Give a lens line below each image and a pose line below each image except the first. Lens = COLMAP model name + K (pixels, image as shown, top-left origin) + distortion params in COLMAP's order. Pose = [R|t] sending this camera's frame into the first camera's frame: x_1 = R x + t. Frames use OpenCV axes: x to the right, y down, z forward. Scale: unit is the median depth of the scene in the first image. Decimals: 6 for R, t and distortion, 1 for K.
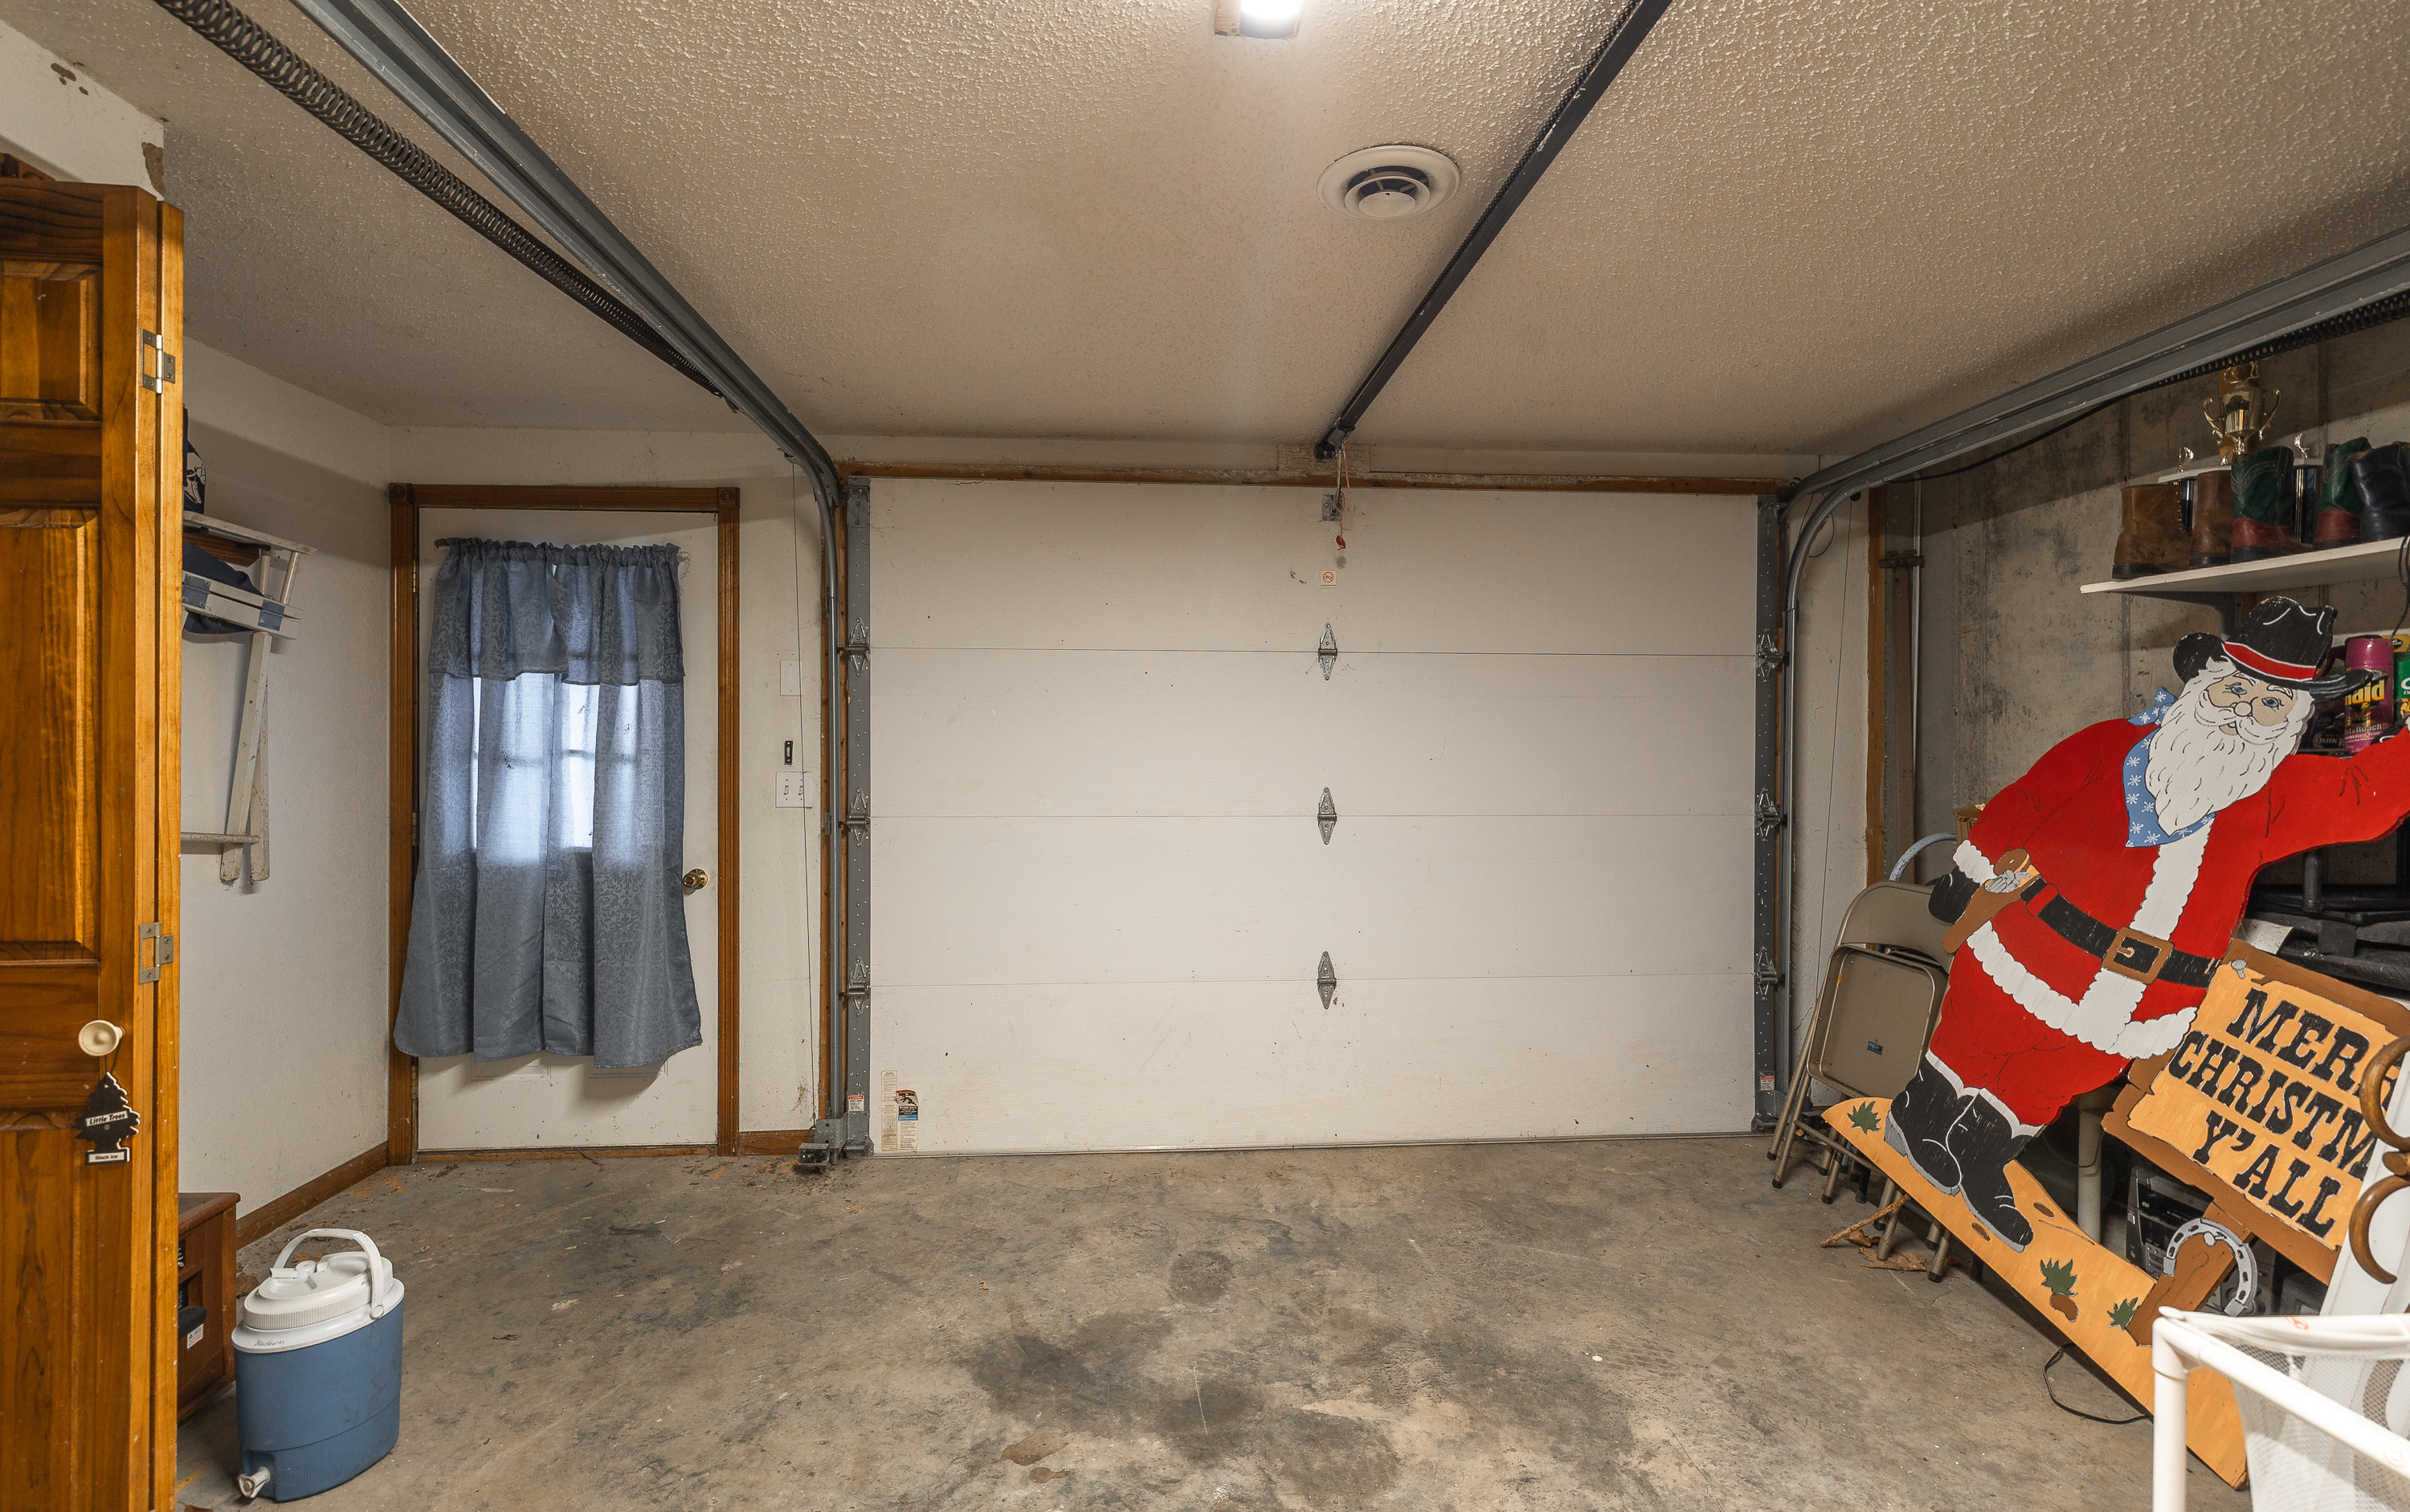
lens RADIAL K [[1024.4, 0, 1205.2], [0, 1024.4, 750.5], [0, 0, 1]] dist [0.001598, 0.000197]
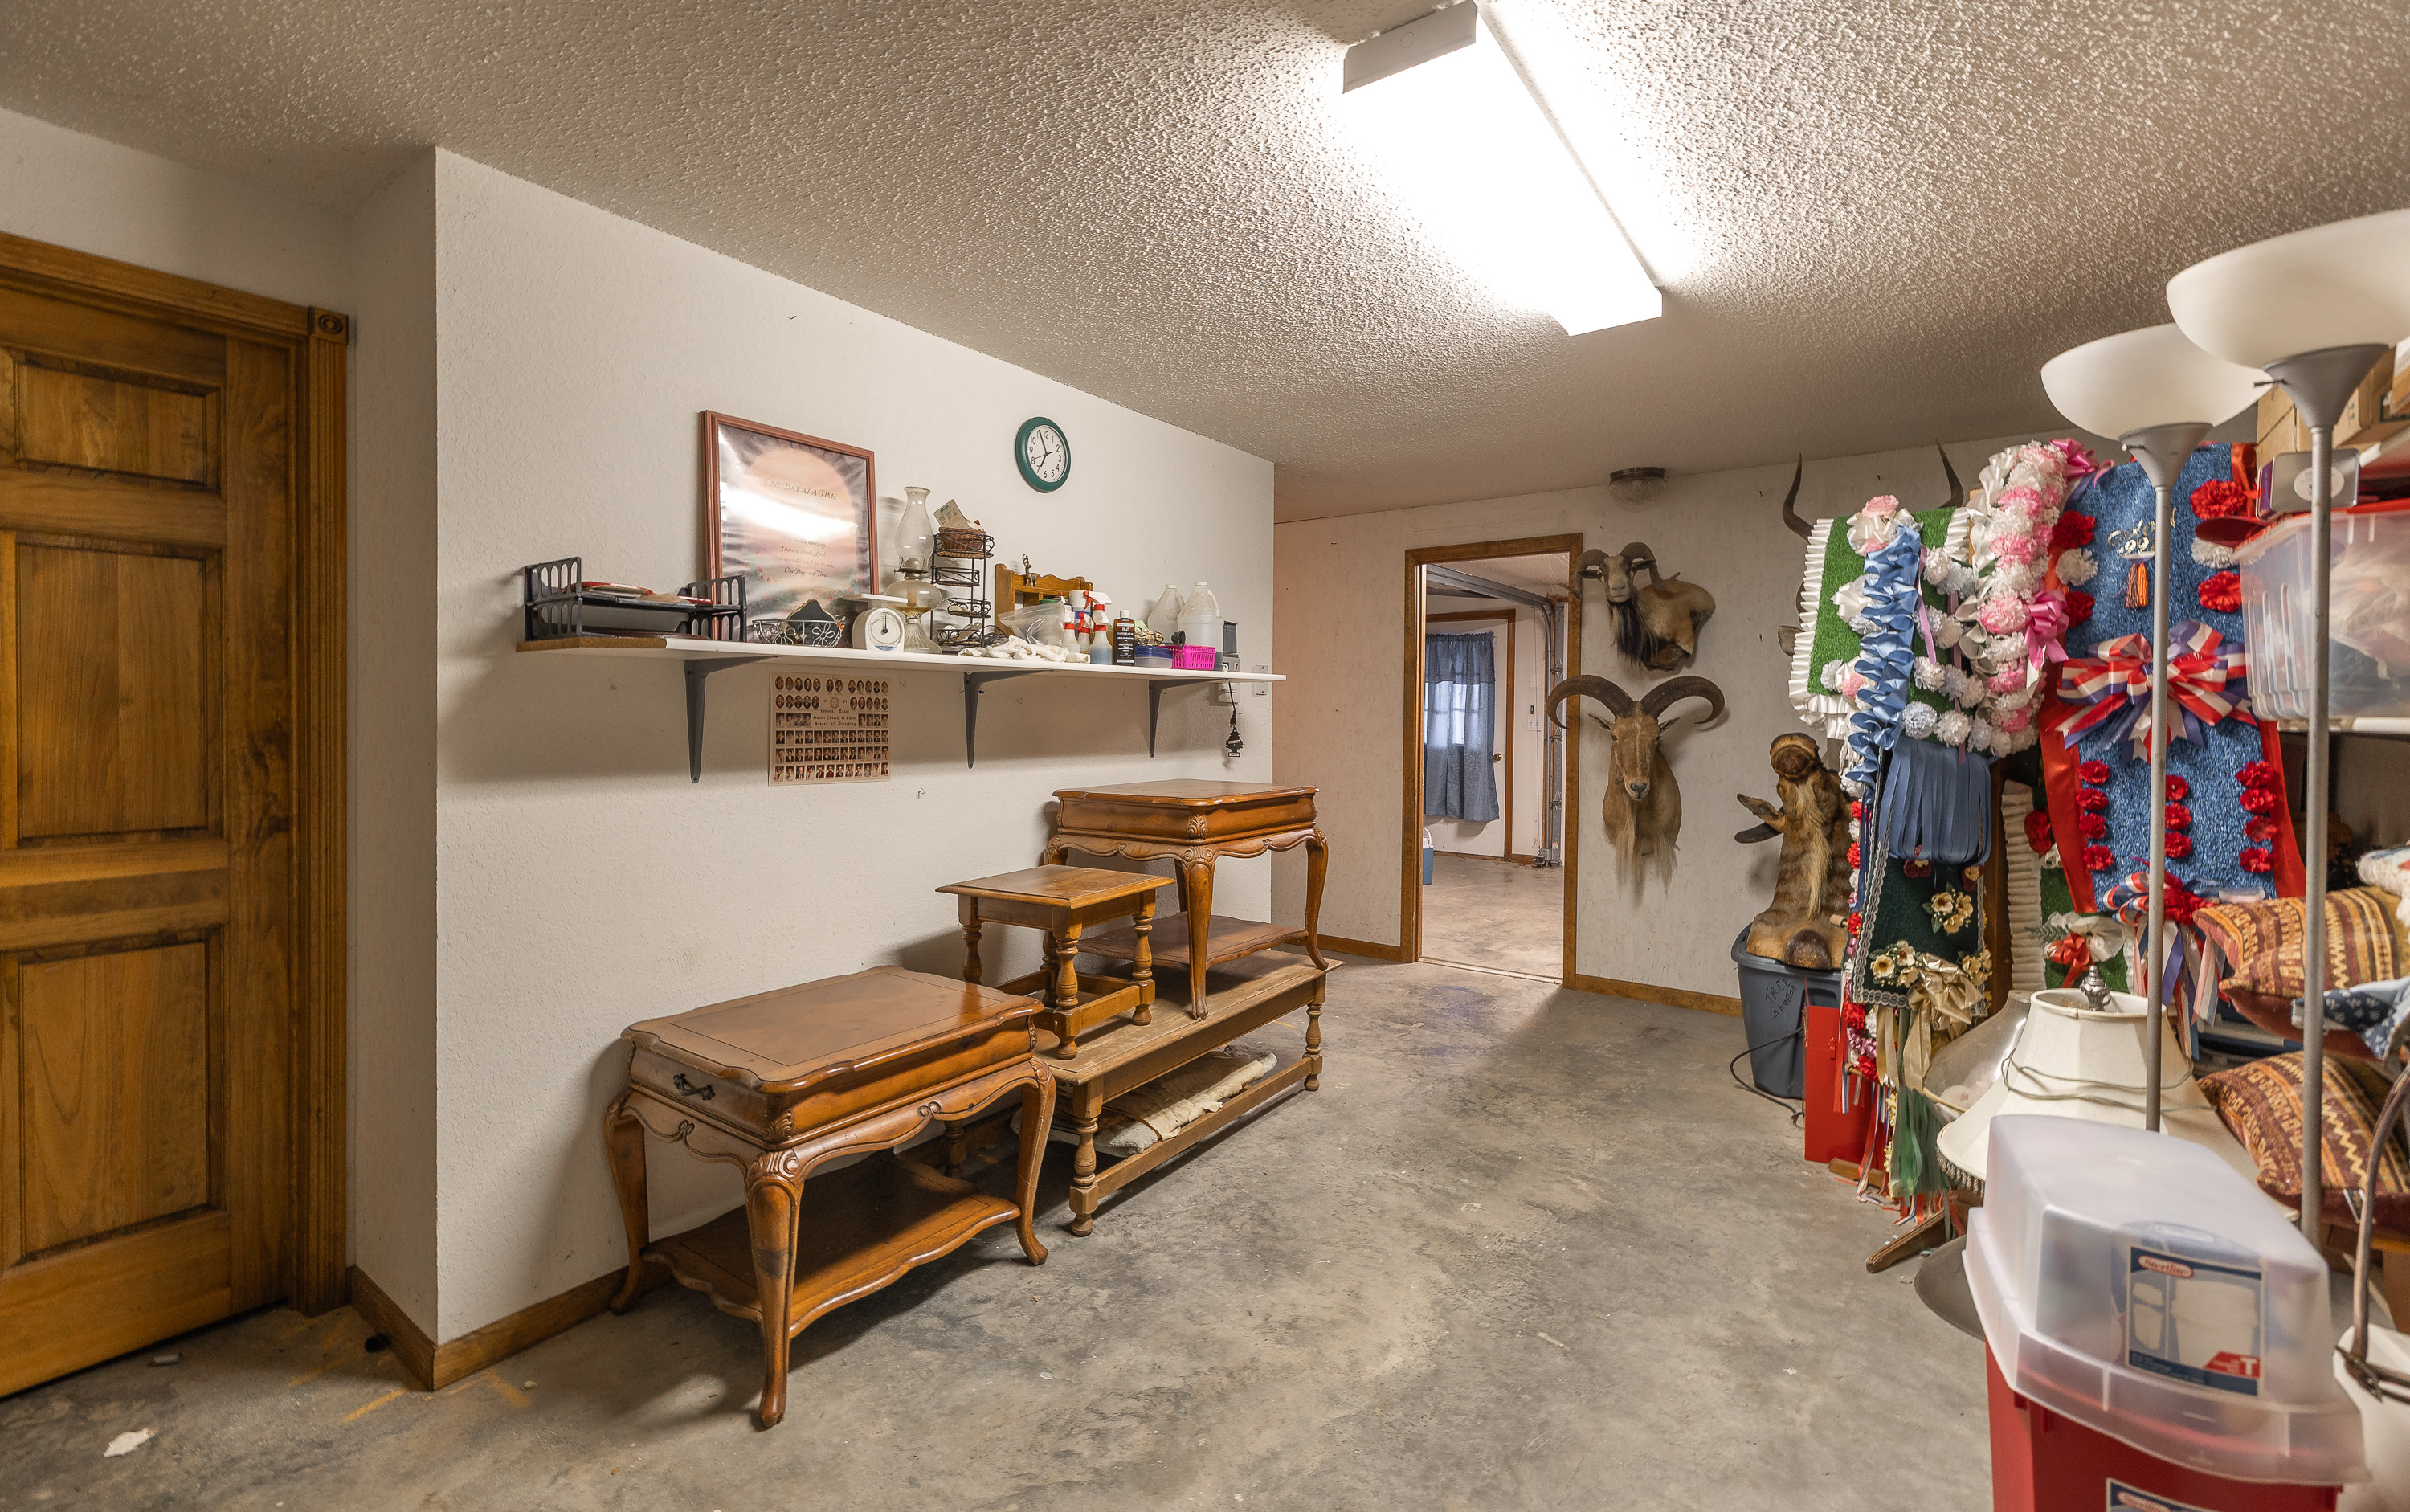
lens RADIAL K [[1024.4, 0, 1209.9], [0, 1024.4, 734.6], [0, 0, 1]] dist [0.001598, 0.000197]
pose [[0.750829, 0.017334, -0.660269, 0.706944], [-0.008554, 0.999827, 0.016521, 0.030182], [0.660441, -0.006756, 0.750848, -1.512735]]
